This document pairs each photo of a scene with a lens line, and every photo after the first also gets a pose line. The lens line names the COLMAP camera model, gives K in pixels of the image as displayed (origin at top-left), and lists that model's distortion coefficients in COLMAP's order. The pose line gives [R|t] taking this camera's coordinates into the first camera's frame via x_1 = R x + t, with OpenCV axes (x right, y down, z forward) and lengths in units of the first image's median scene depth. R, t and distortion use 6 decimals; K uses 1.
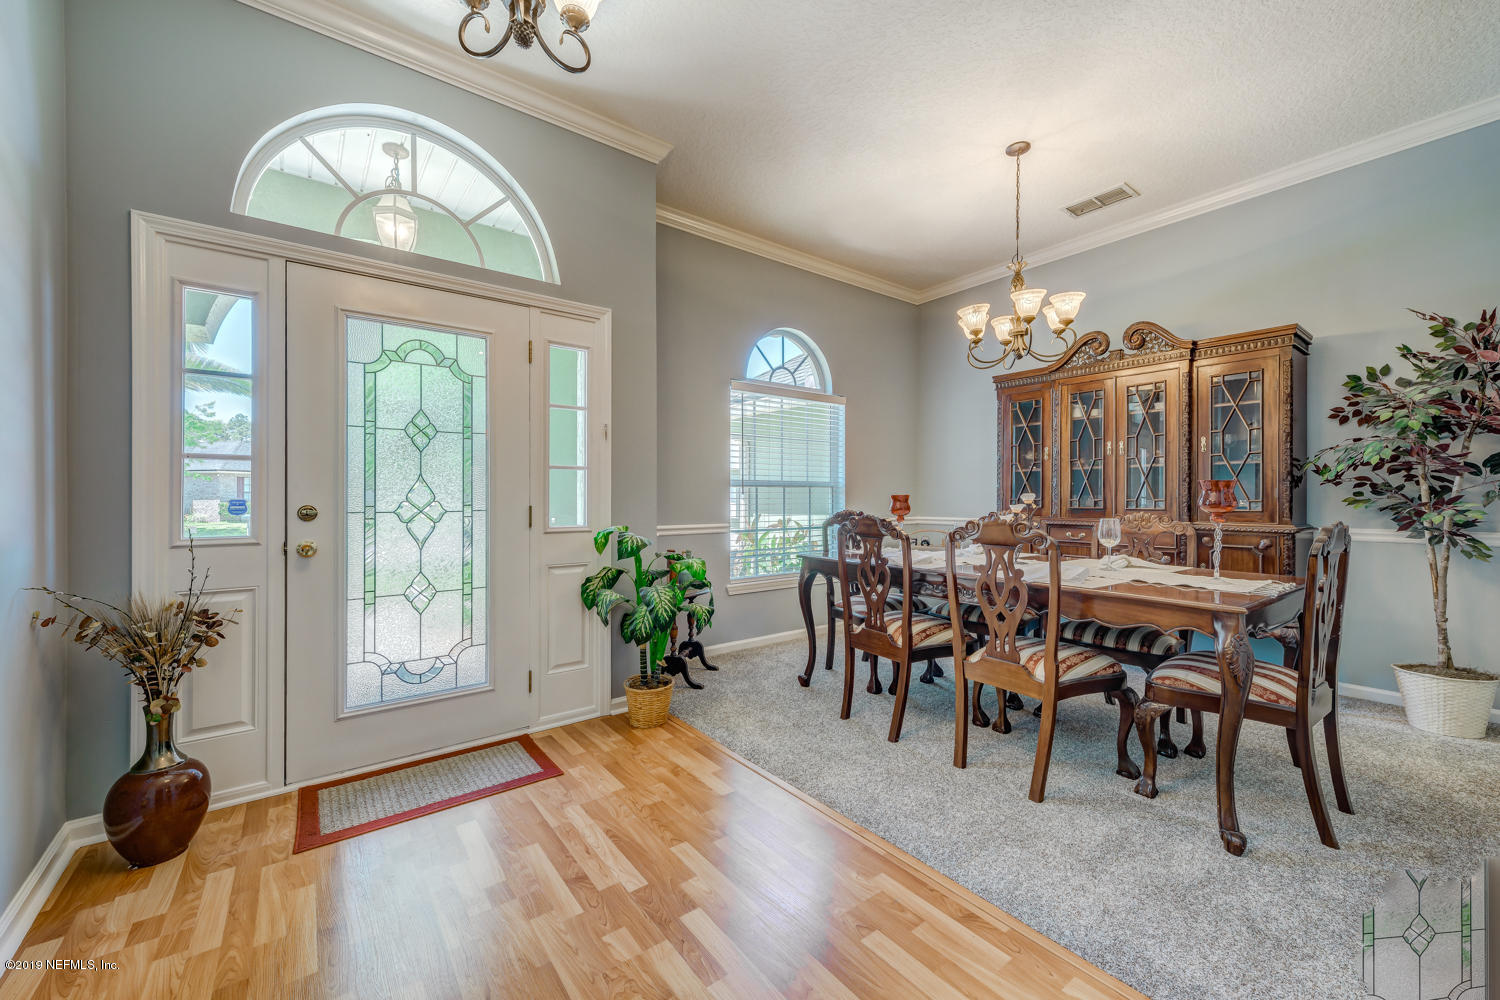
lens RADIAL K [[582.6, 0, 738.6], [0, 582.6, 497.7], [0, 0, 1]] dist [0.000043, -0.001432]
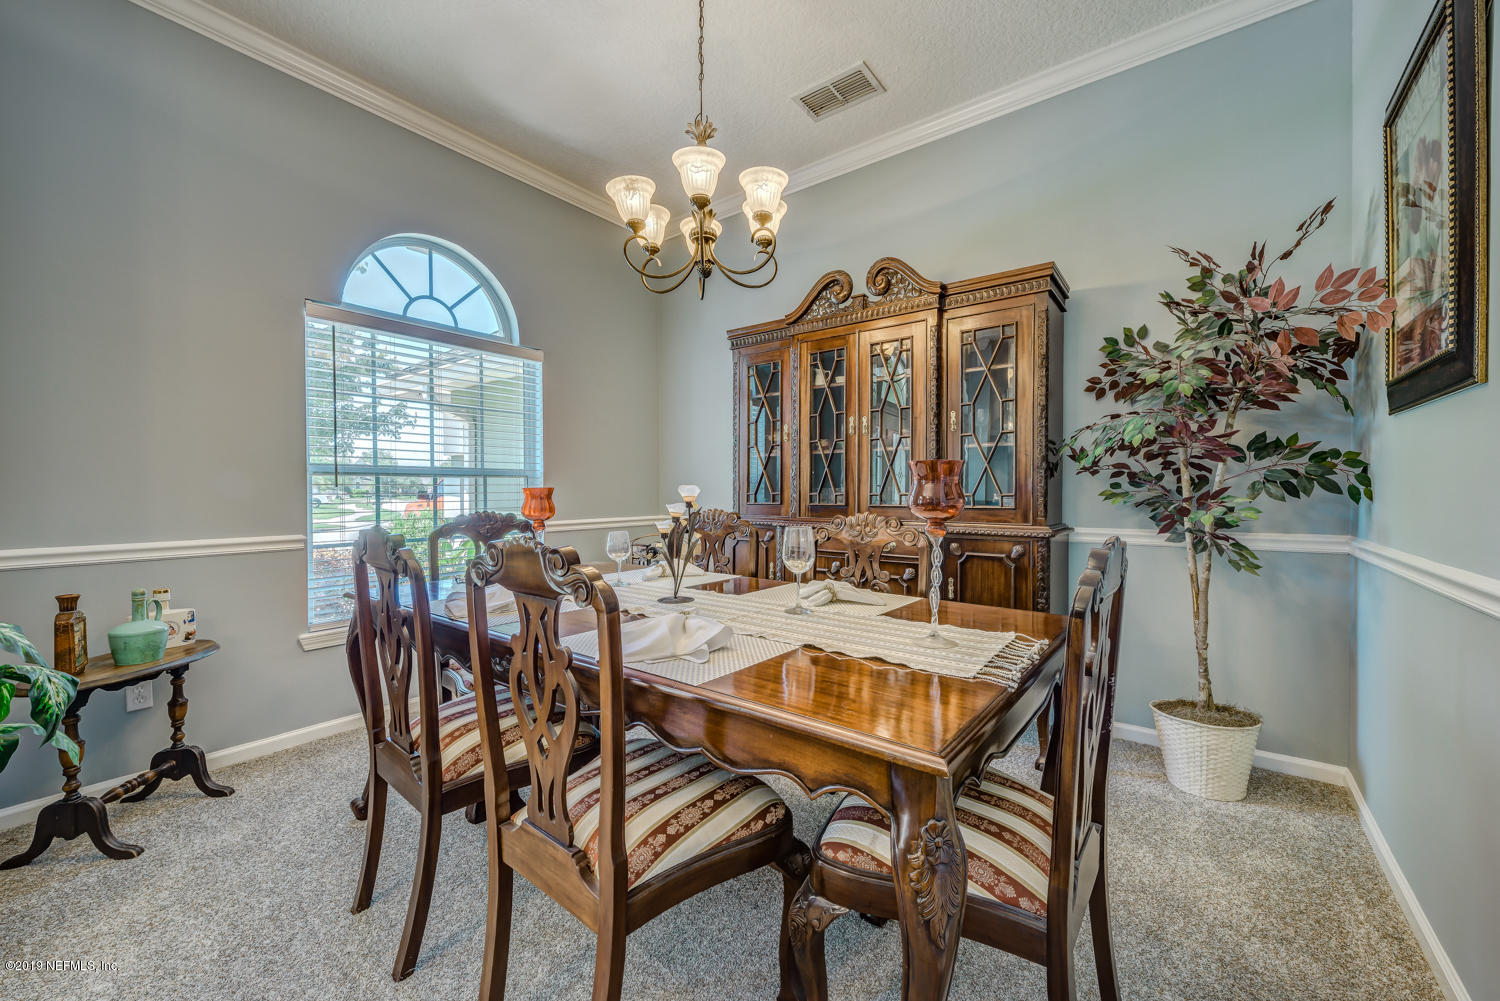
lens RADIAL K [[582.6, 0, 755.7], [0, 582.6, 498.1], [0, 0, 1]] dist [0.000043, -0.001432]
pose [[0.957617, -0.006546, 0.287970, 0.362834], [0.002634, 0.999899, 0.013971, -0.001888], [-0.288033, -0.012620, 0.957537, 0.375799]]
